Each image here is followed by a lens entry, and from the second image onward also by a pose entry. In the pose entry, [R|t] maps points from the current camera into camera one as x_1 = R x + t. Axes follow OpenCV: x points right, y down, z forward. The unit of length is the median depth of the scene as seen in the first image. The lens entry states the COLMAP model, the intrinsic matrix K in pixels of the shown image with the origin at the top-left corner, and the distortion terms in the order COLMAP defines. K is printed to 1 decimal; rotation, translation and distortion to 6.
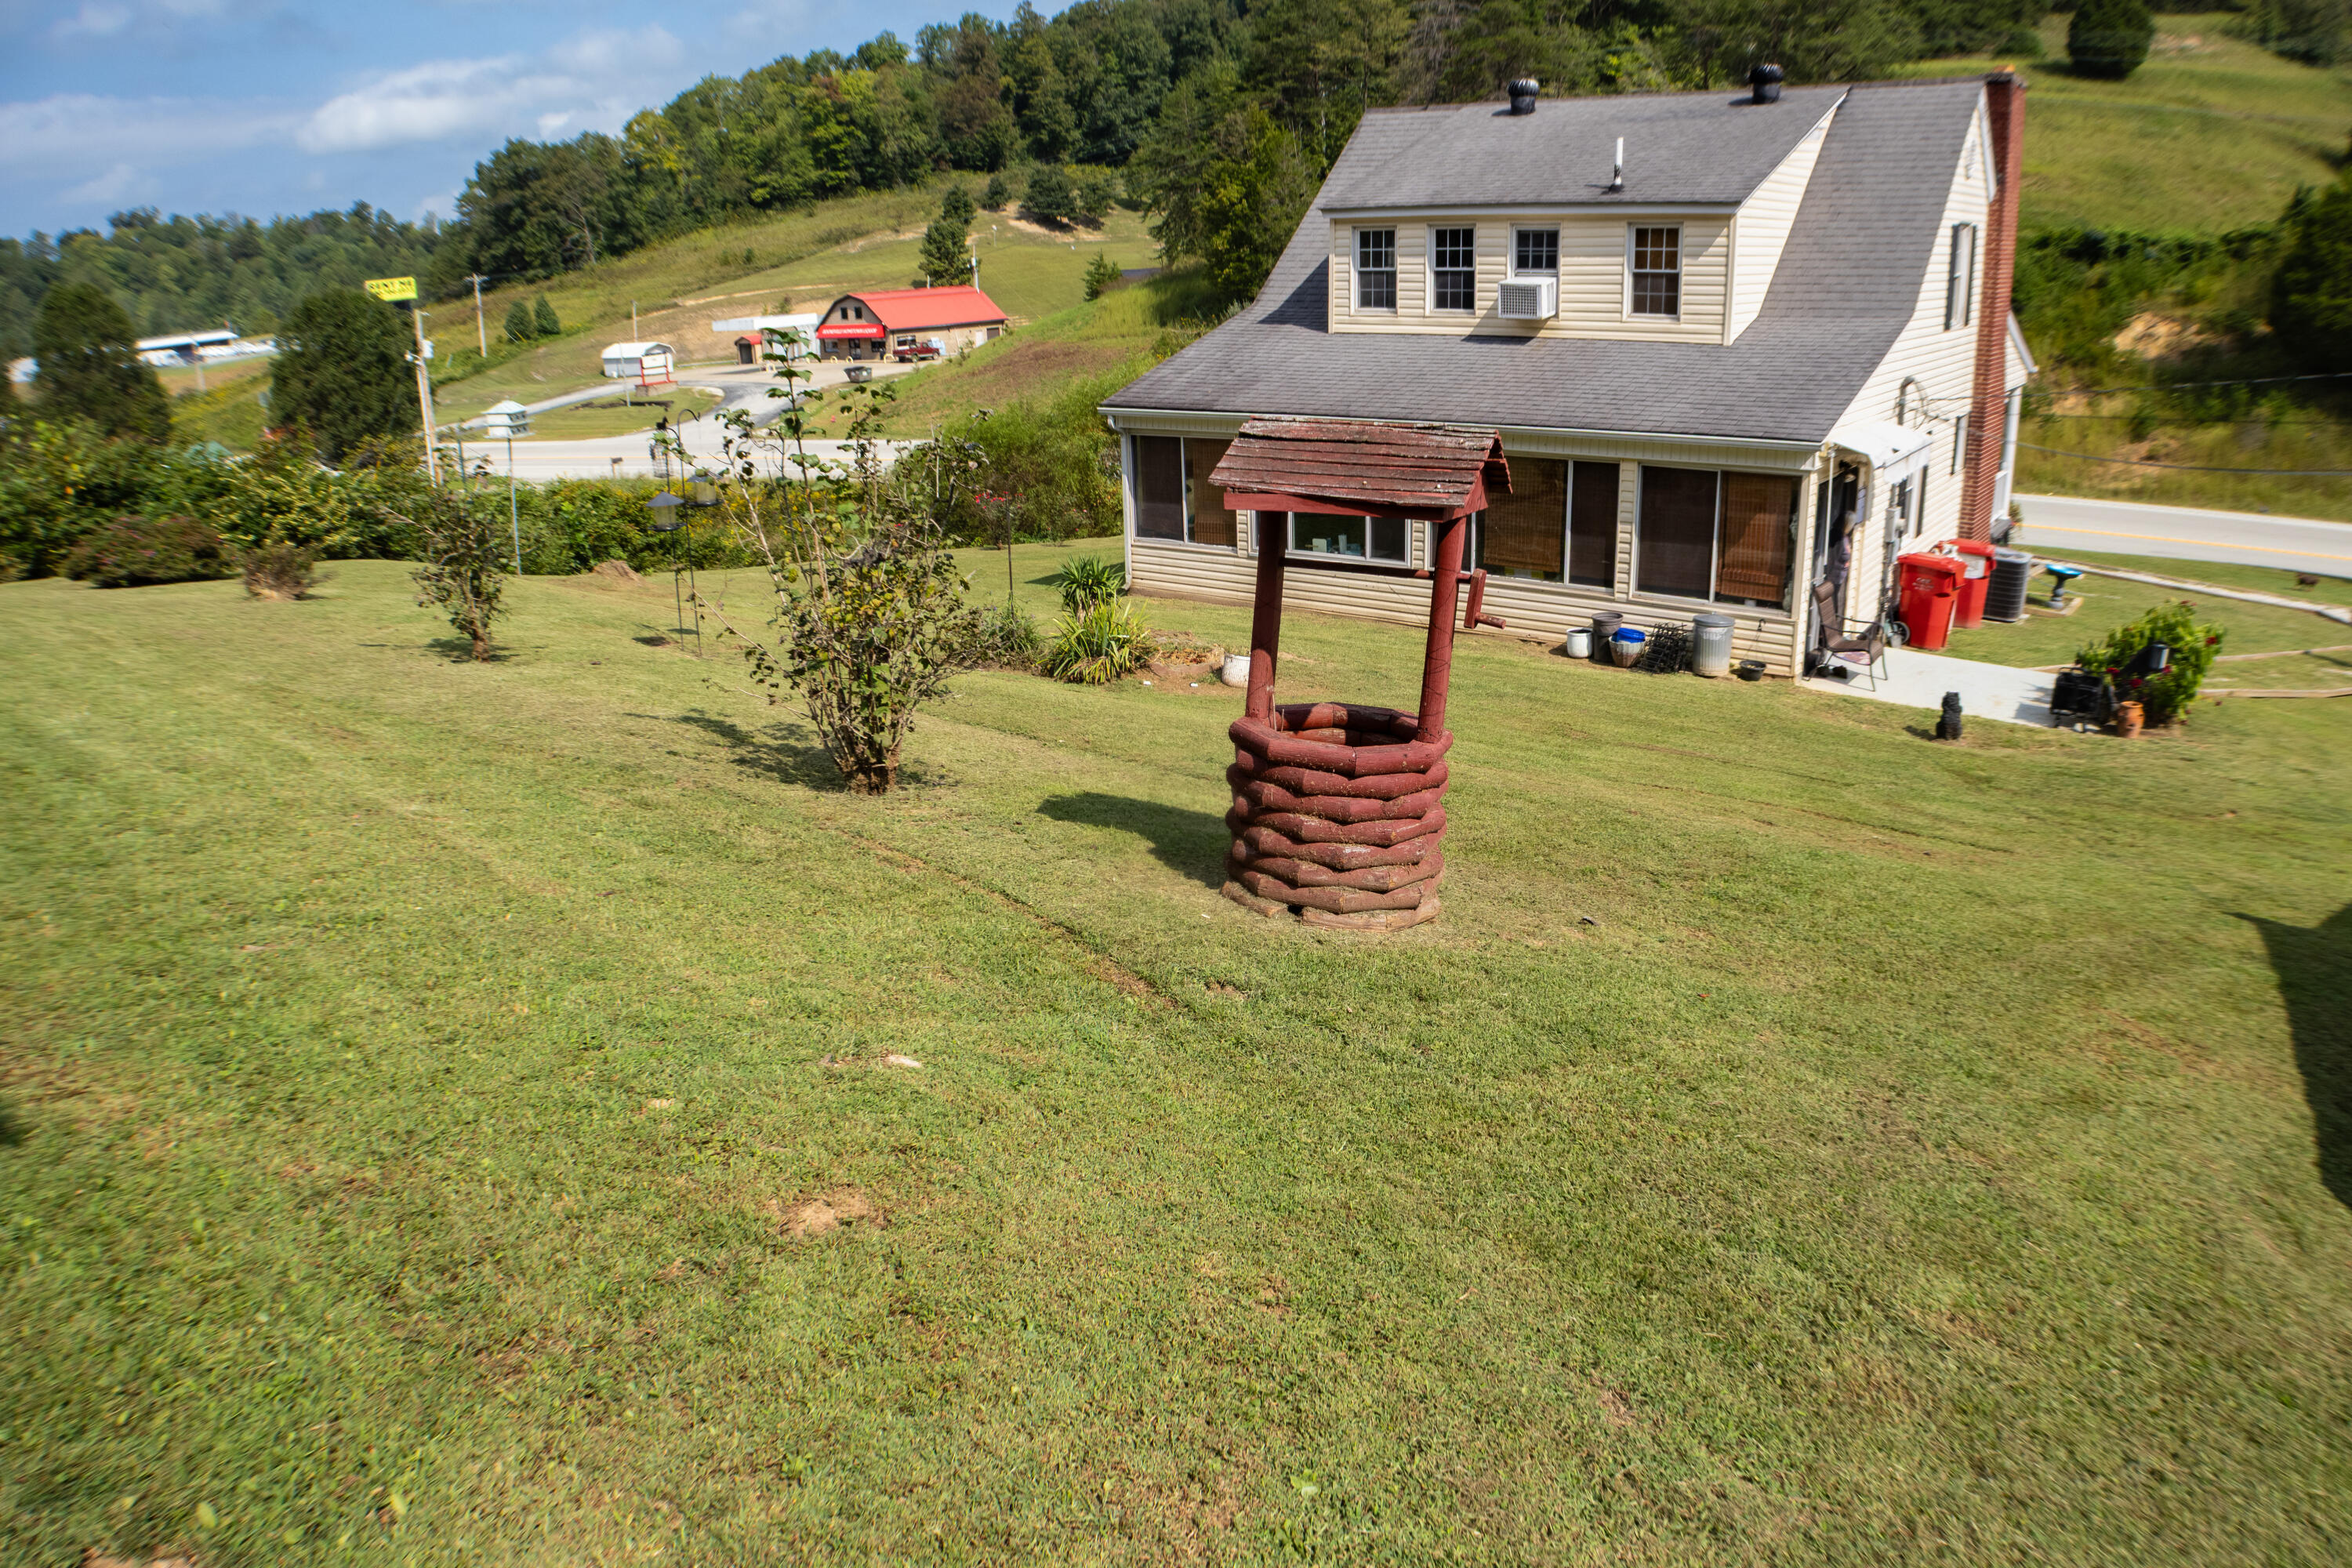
lens RADIAL K [[1525.6, 0, 1180.2], [0, 1525.6, 804.6], [0, 0, 1]] dist [-0.158654, 0.026188]
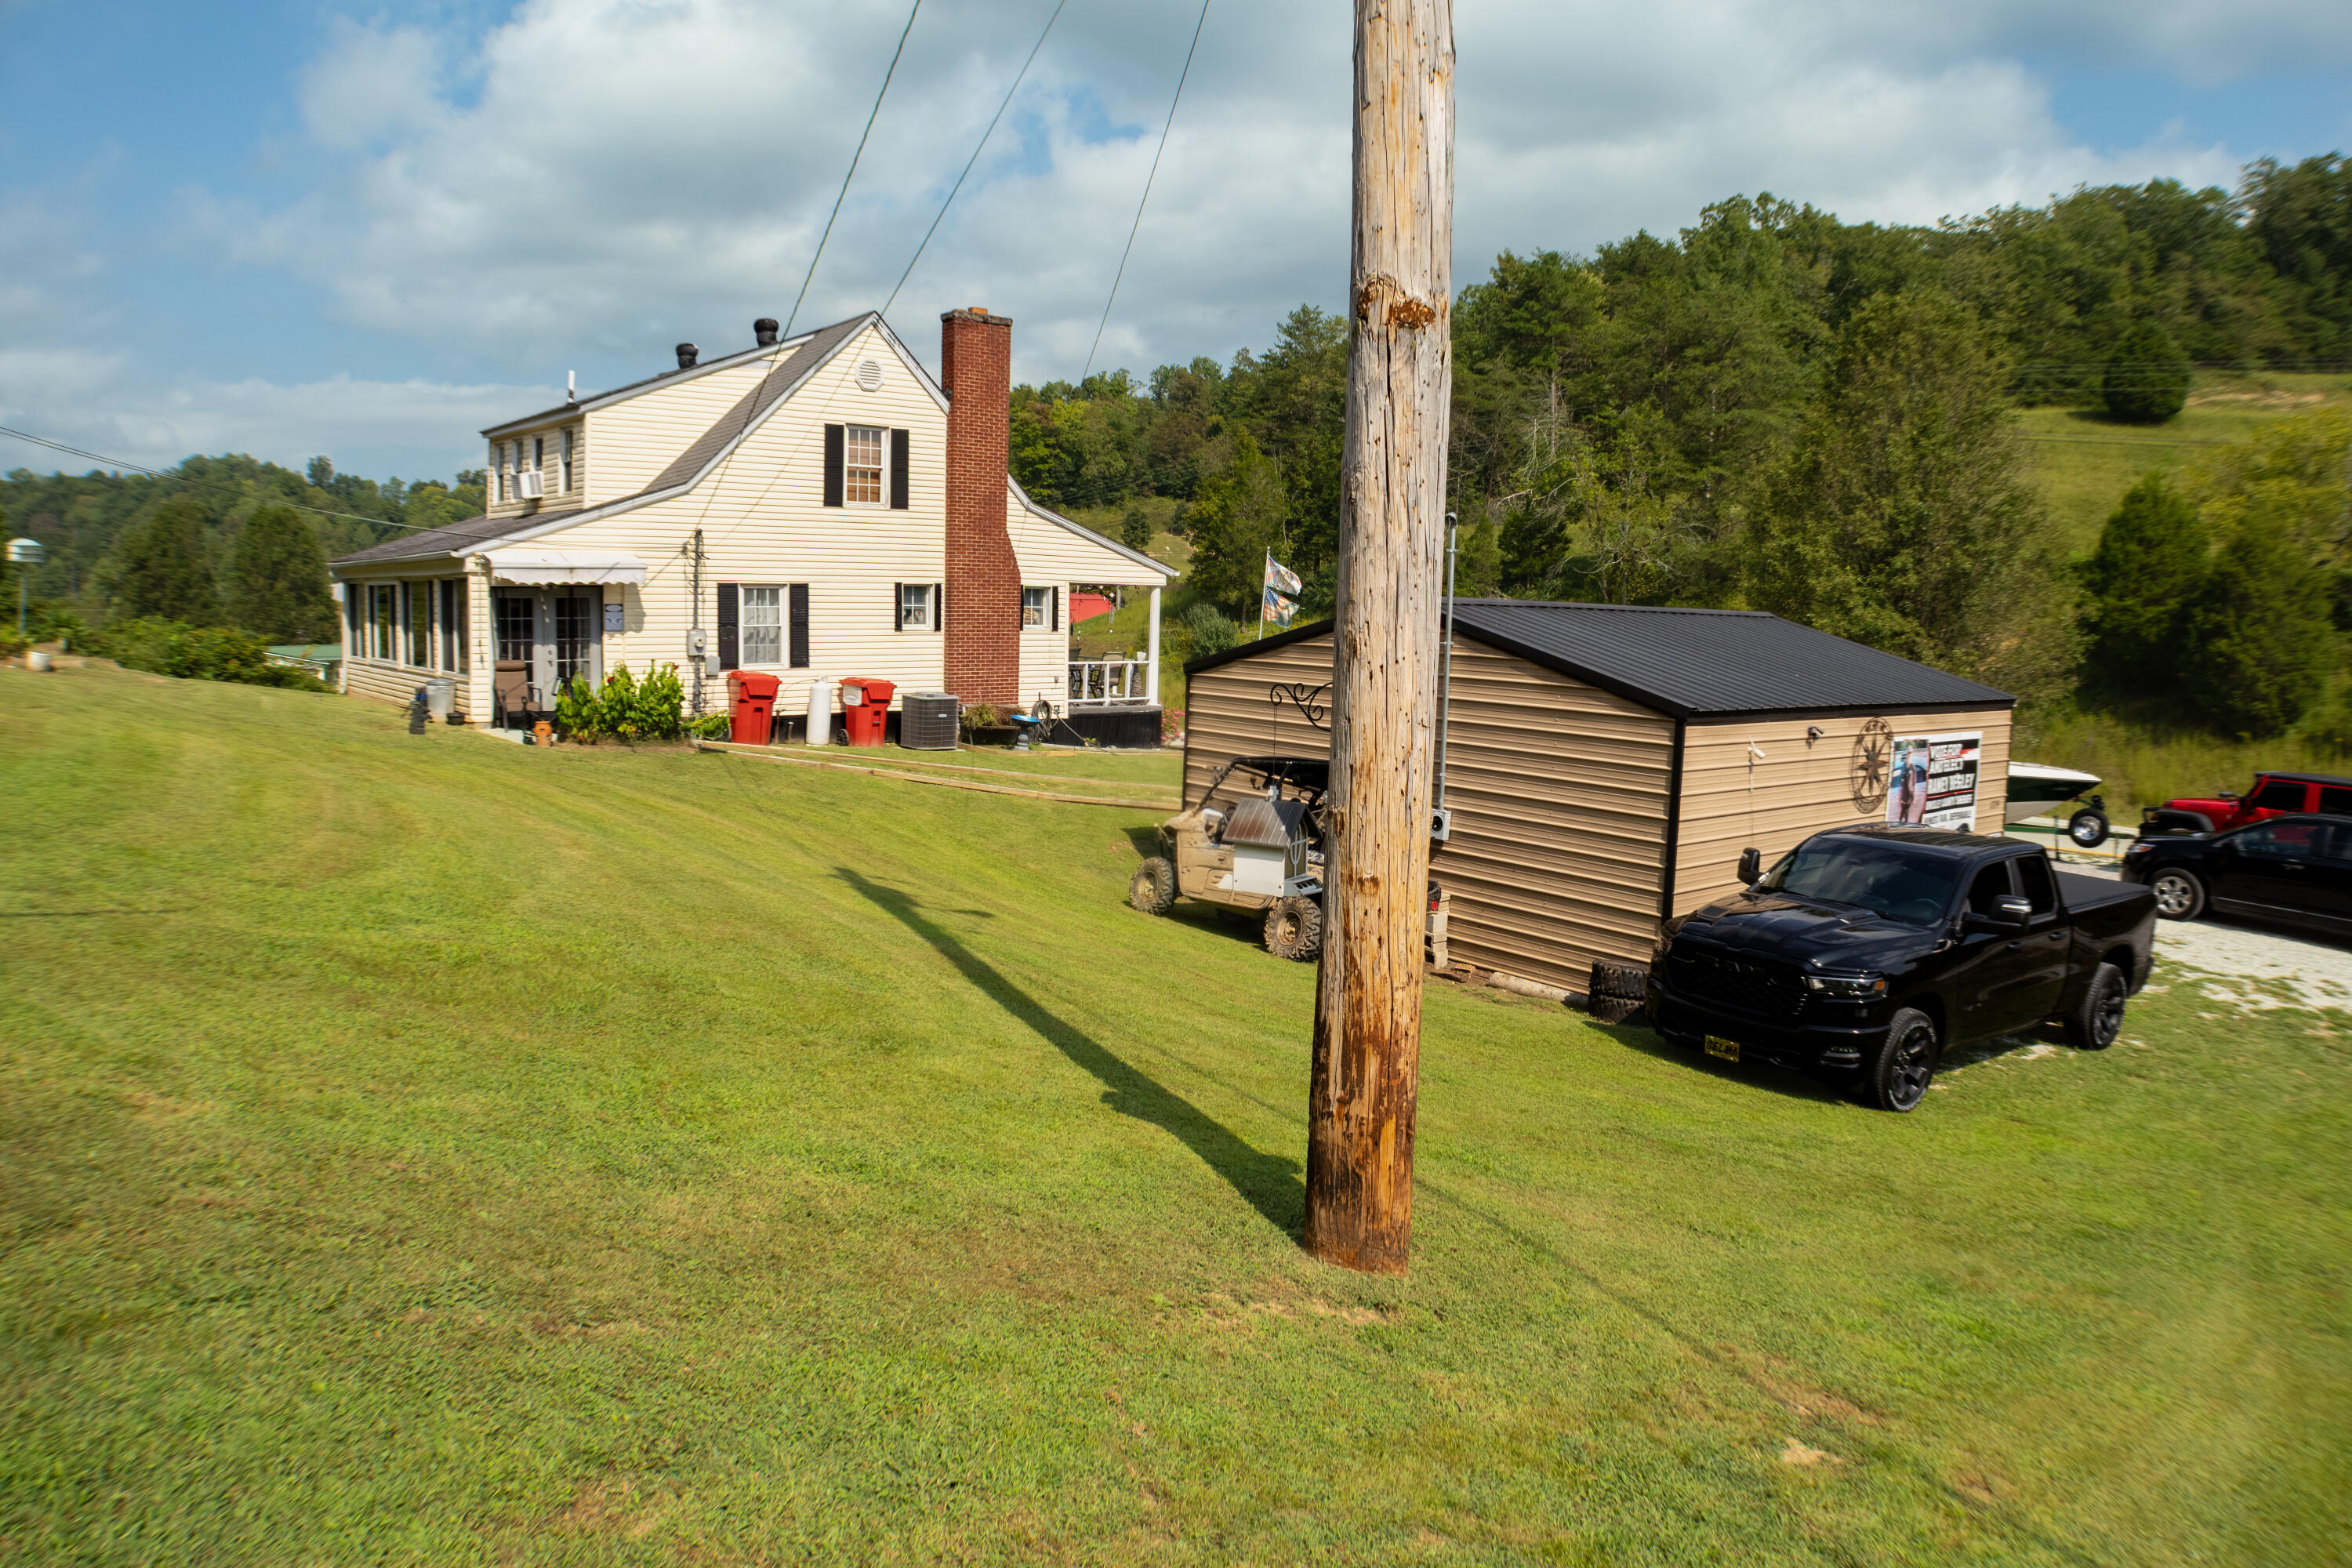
lens RADIAL K [[1525.6, 0, 1176.9], [0, 1525.6, 800.2], [0, 0, 1]] dist [-0.158654, 0.026188]
pose [[0.978848, 0.084570, -0.186289, 0.286528], [-0.122986, 0.970907, -0.205459, 0.040141], [0.163493, 0.224025, 0.960772, -0.041765]]
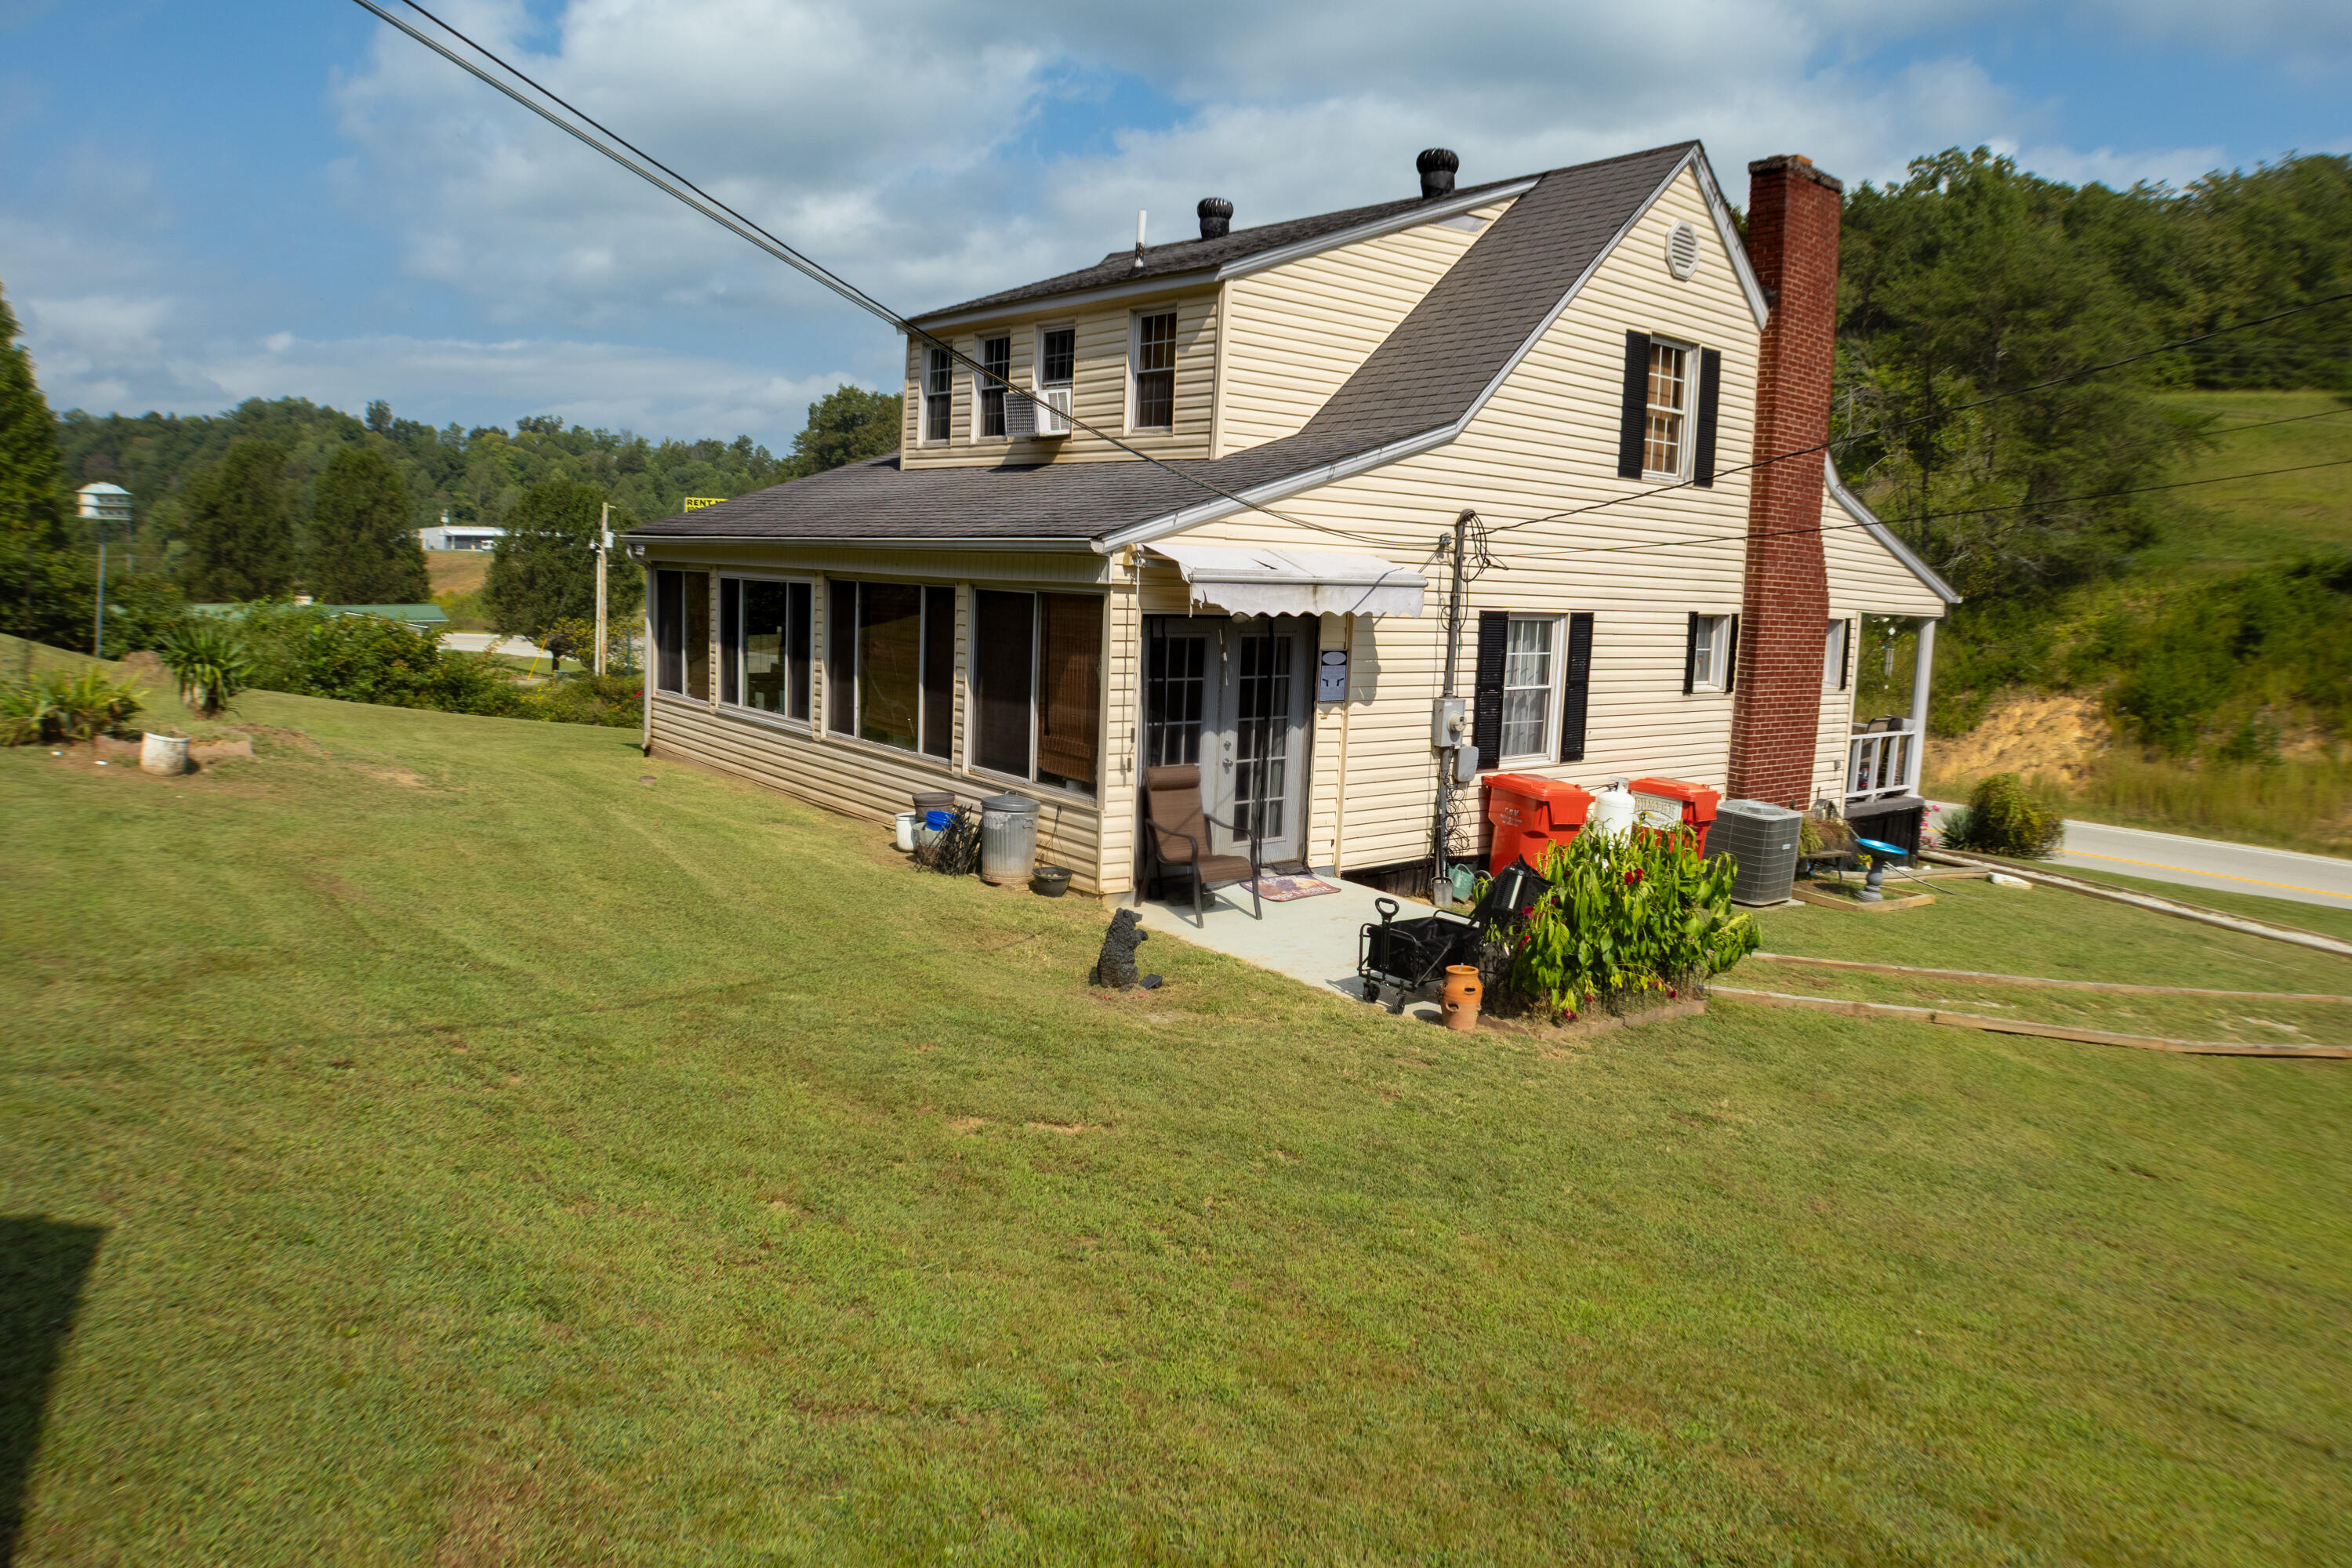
lens RADIAL K [[1525.6, 0, 1169.4], [0, 1525.6, 798.8], [0, 0, 1]] dist [-0.158654, 0.026188]
pose [[0.970245, 0.112435, -0.214436, 0.127806], [-0.151764, 0.972480, -0.176776, -0.002467], [0.188659, 0.204059, 0.960608, 0.072761]]
